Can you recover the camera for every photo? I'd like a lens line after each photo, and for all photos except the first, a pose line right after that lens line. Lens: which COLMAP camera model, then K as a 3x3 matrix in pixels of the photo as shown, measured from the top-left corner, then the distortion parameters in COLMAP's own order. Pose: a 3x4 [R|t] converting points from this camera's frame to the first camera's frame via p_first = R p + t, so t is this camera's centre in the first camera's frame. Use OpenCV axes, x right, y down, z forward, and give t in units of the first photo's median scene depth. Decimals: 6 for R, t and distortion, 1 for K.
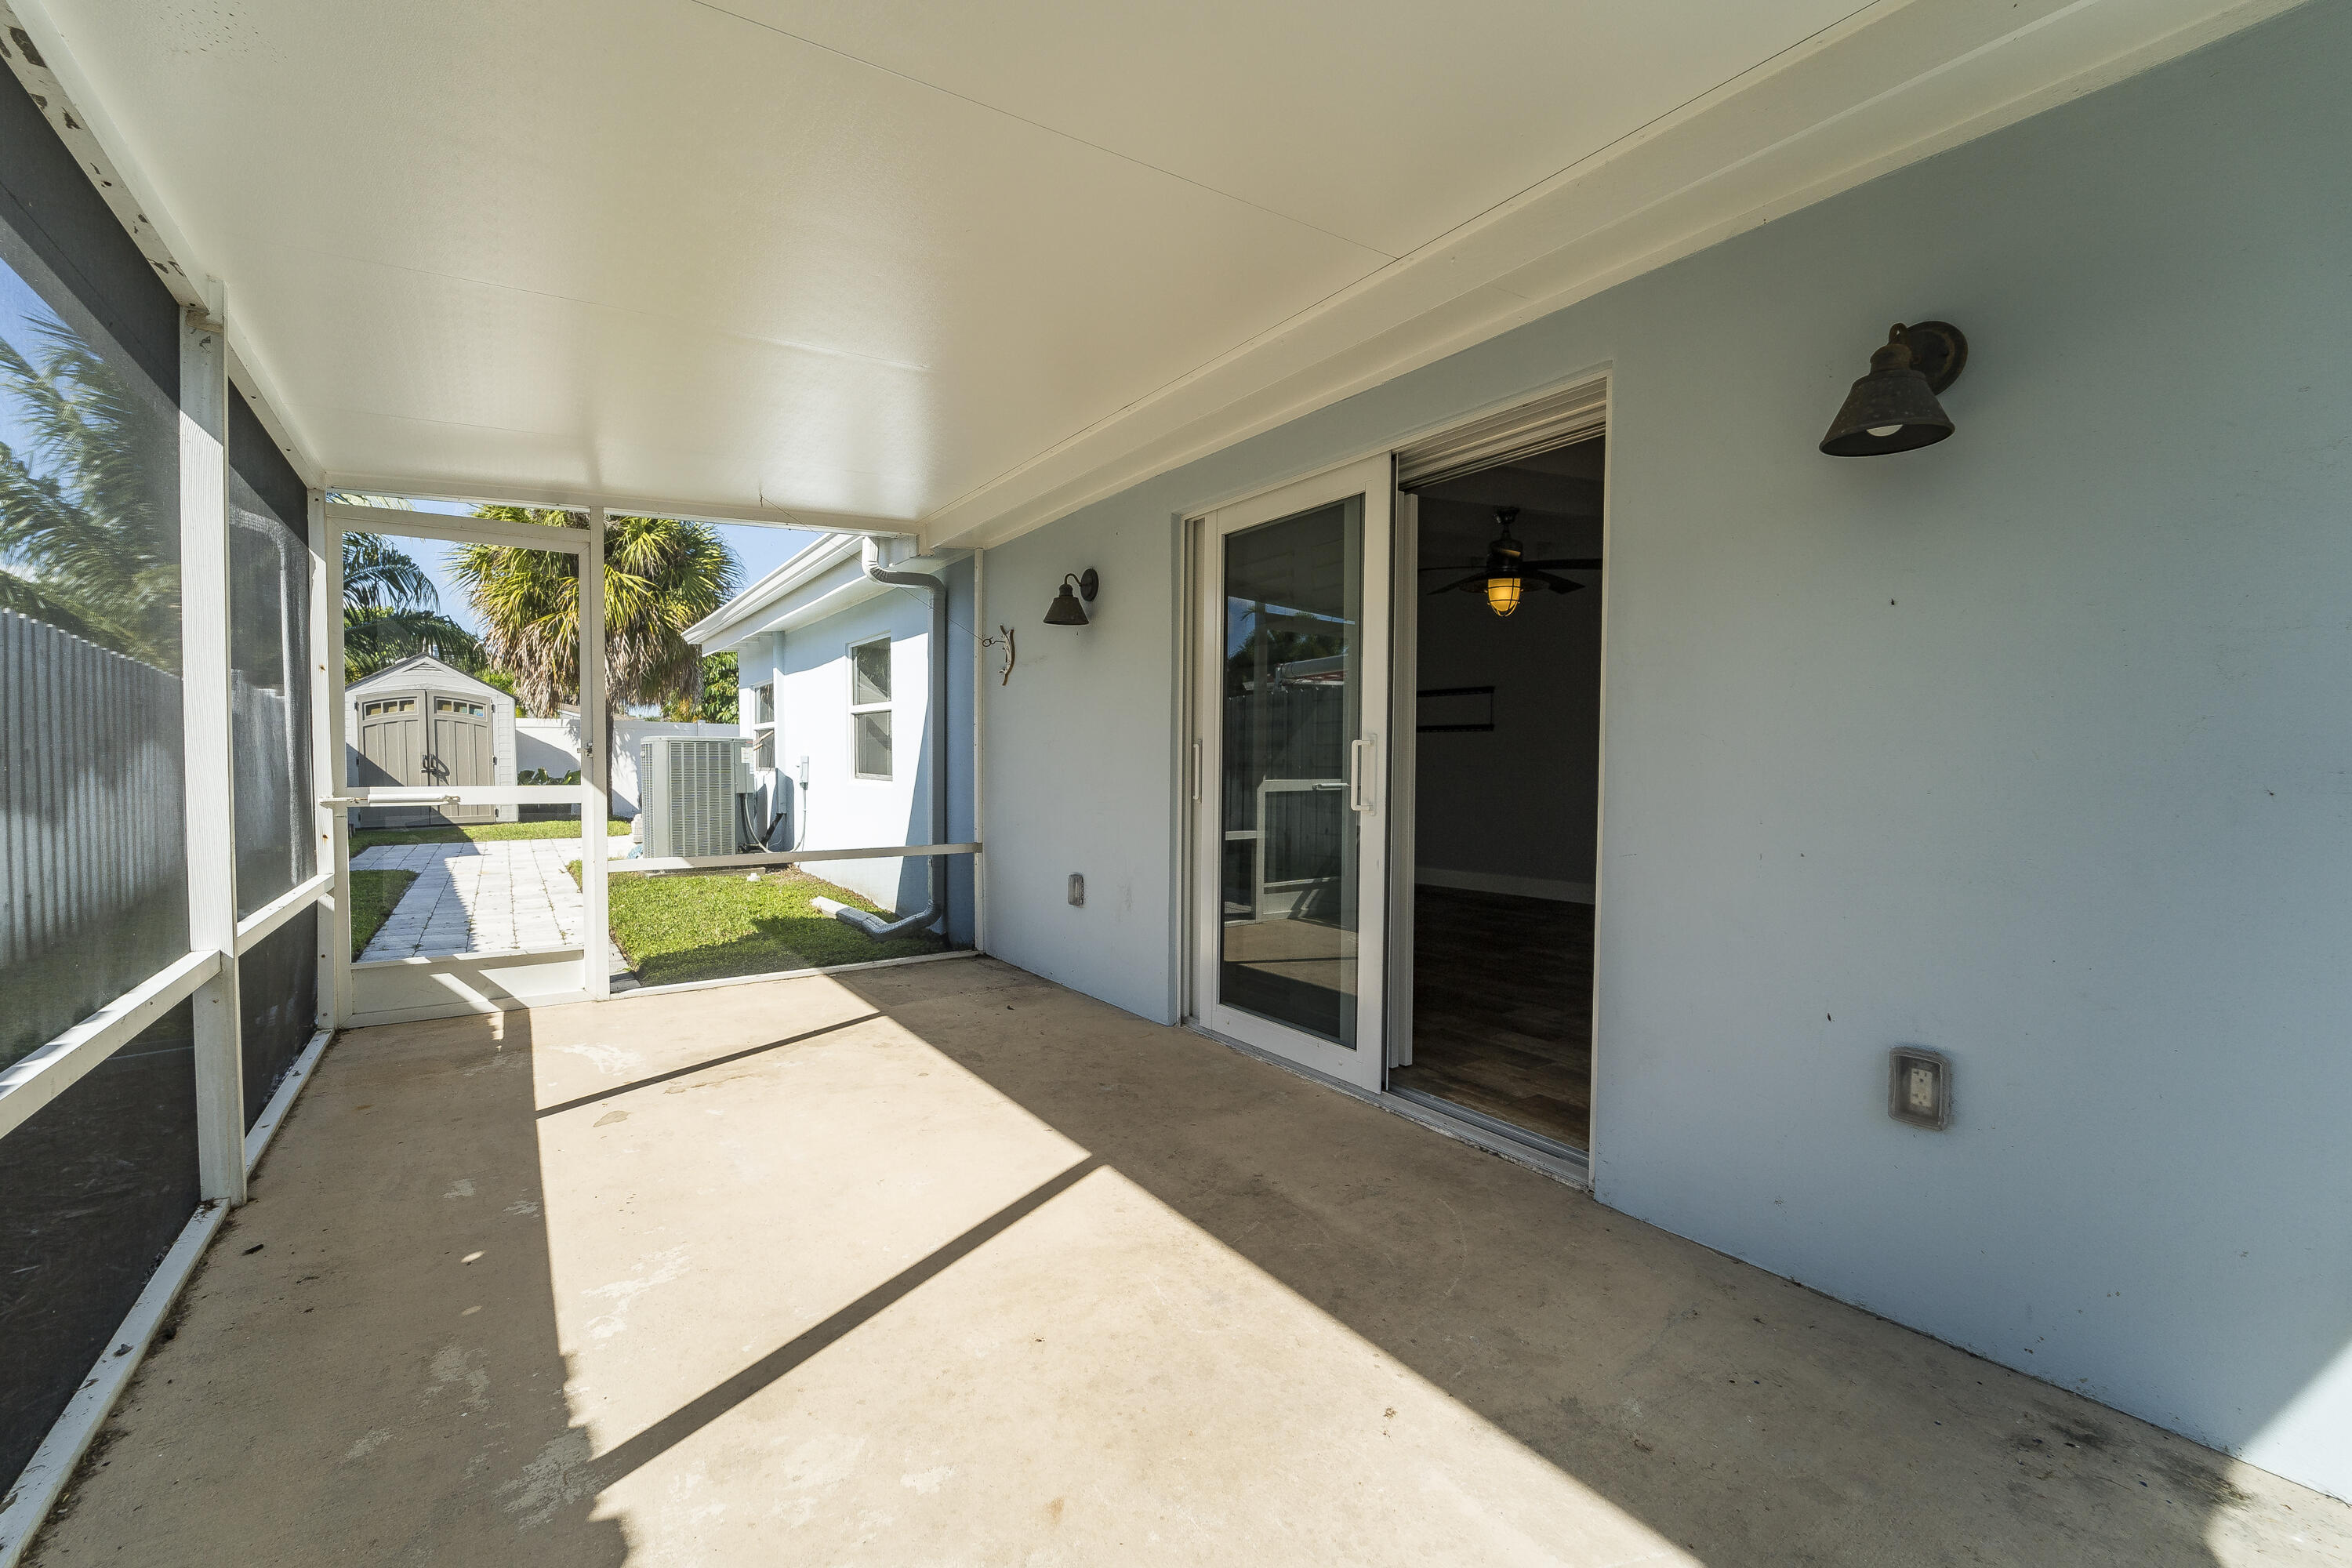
lens RADIAL K [[946.2, 0, 1185.2], [0, 946.2, 800.0], [0, 0, 1]] dist [-0.001083, -0.000828]
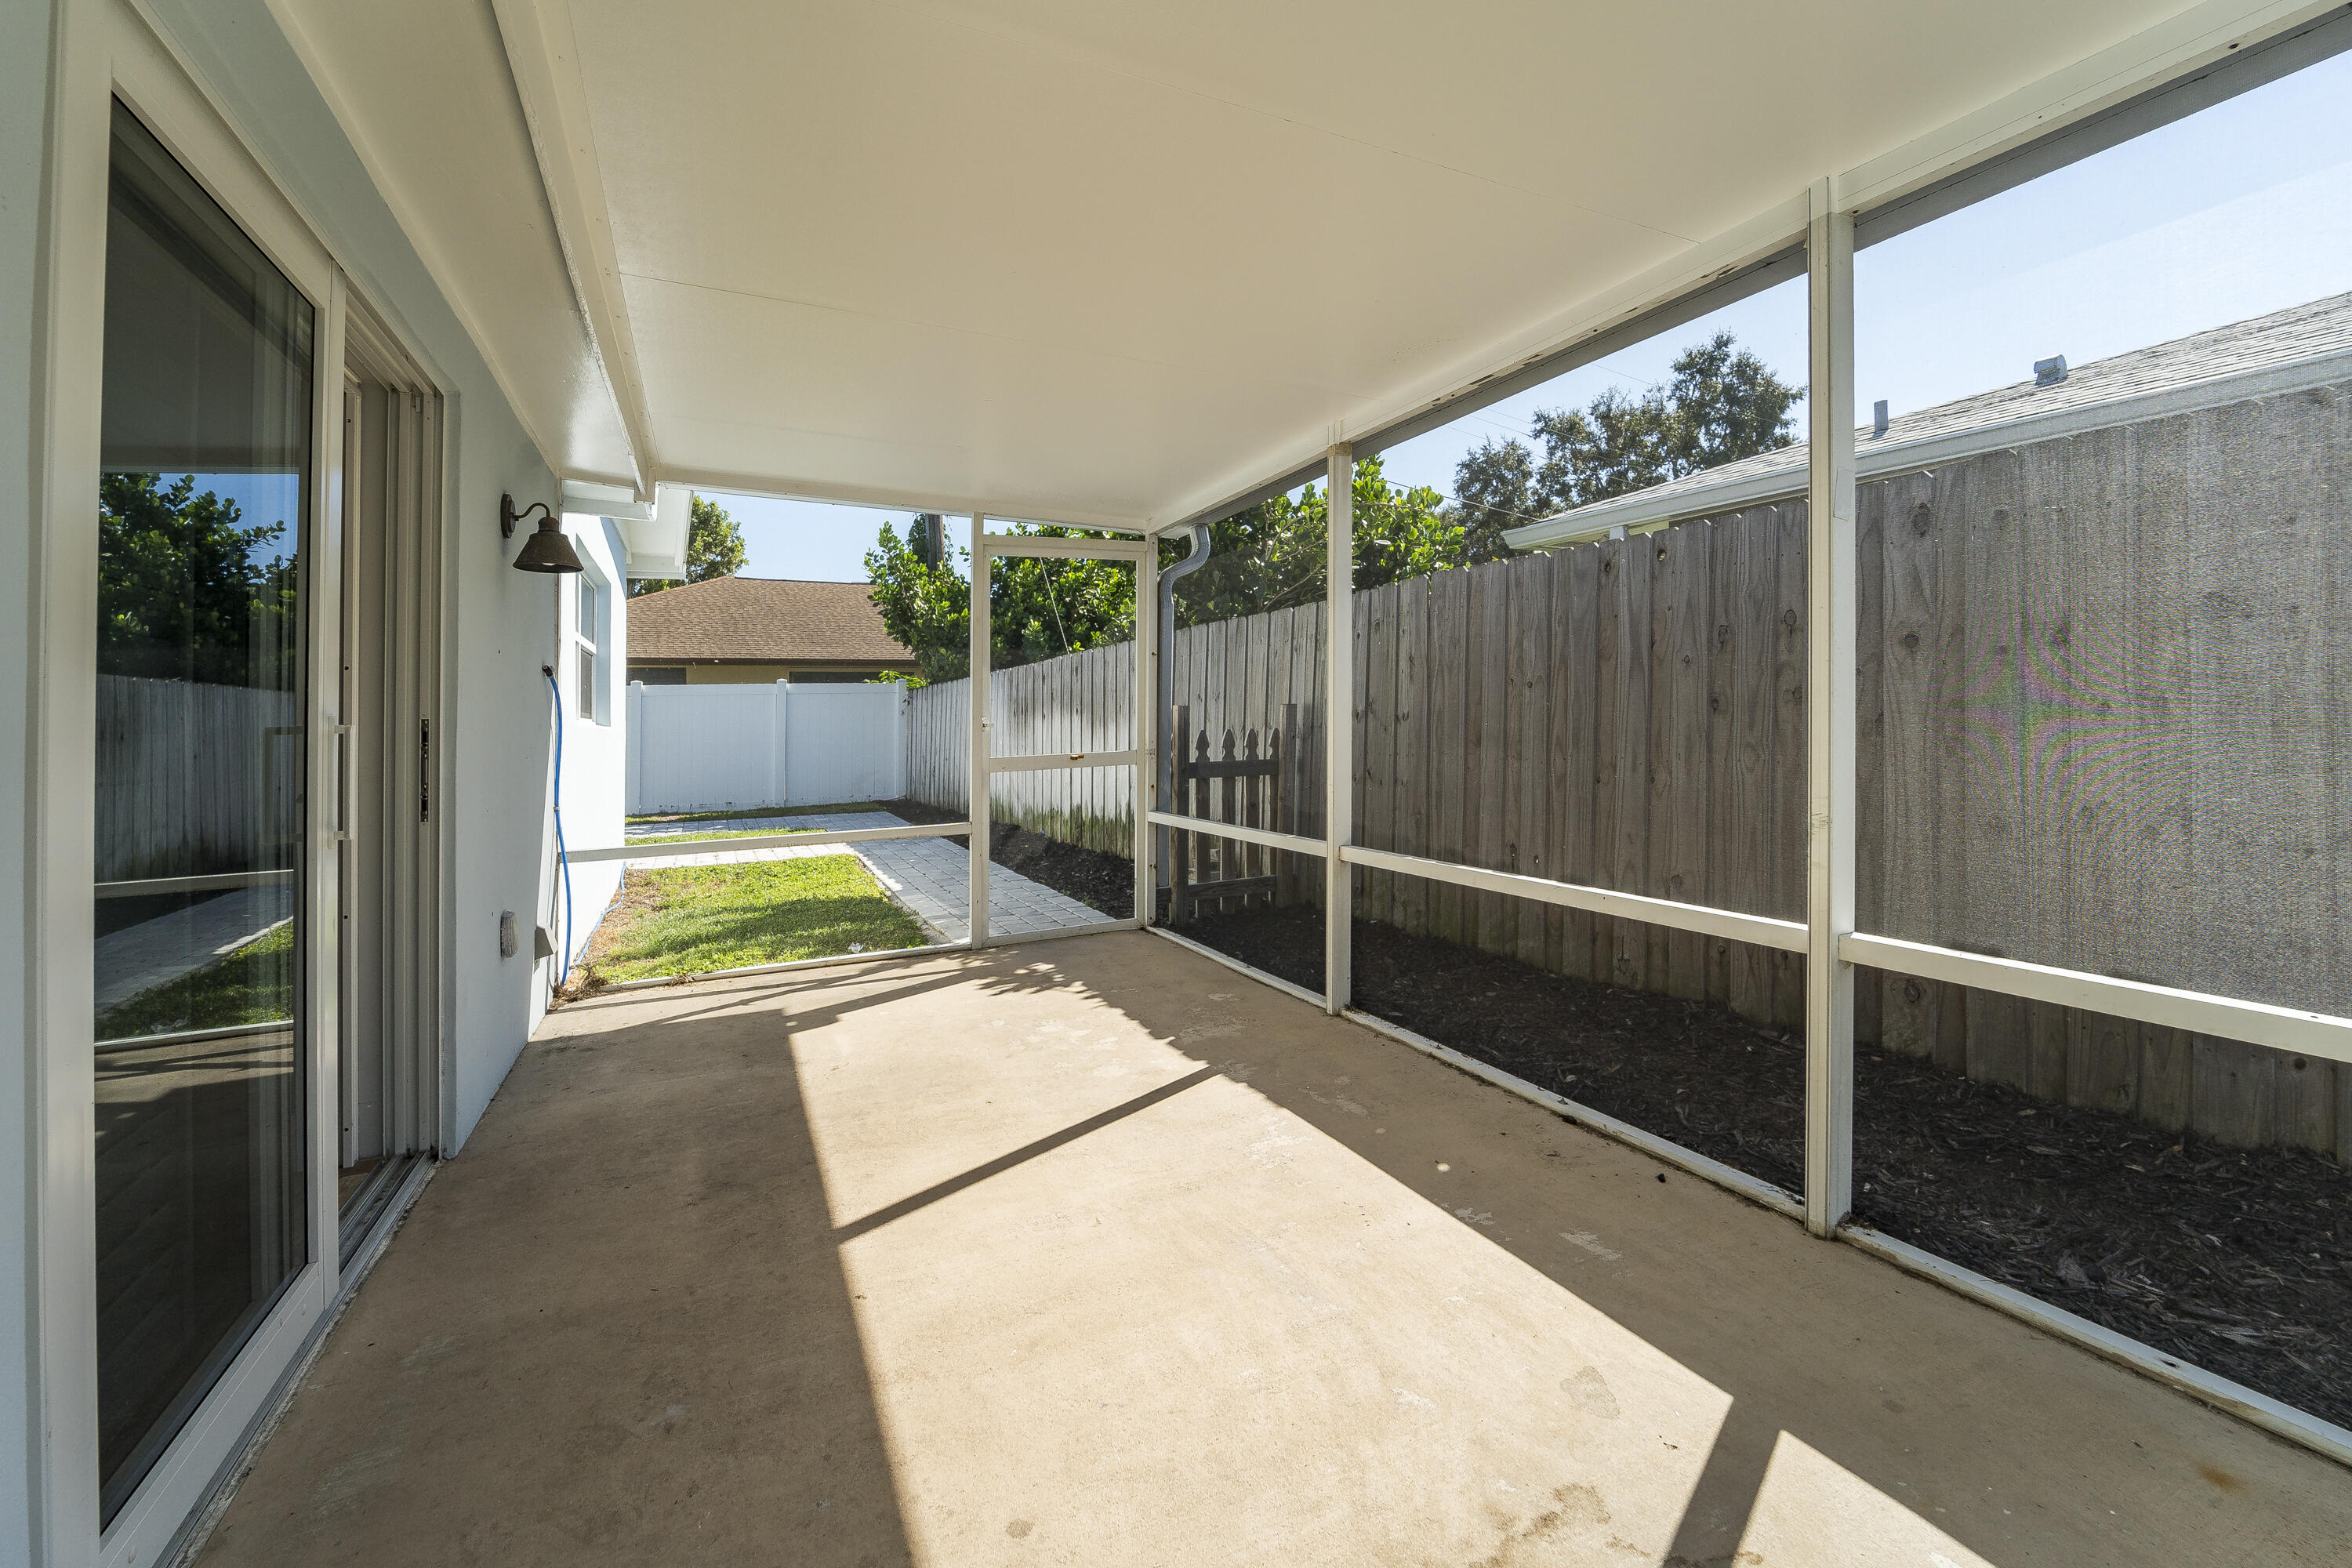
lens RADIAL K [[946.2, 0, 1185.2], [0, 946.2, 800.0], [0, 0, 1]] dist [-0.001083, -0.000828]
pose [[-0.984272, 0.012023, 0.176248, -0.616237], [0.035059, 0.991132, 0.128176, -0.095512], [-0.173144, 0.132340, -0.975965, 1.961748]]
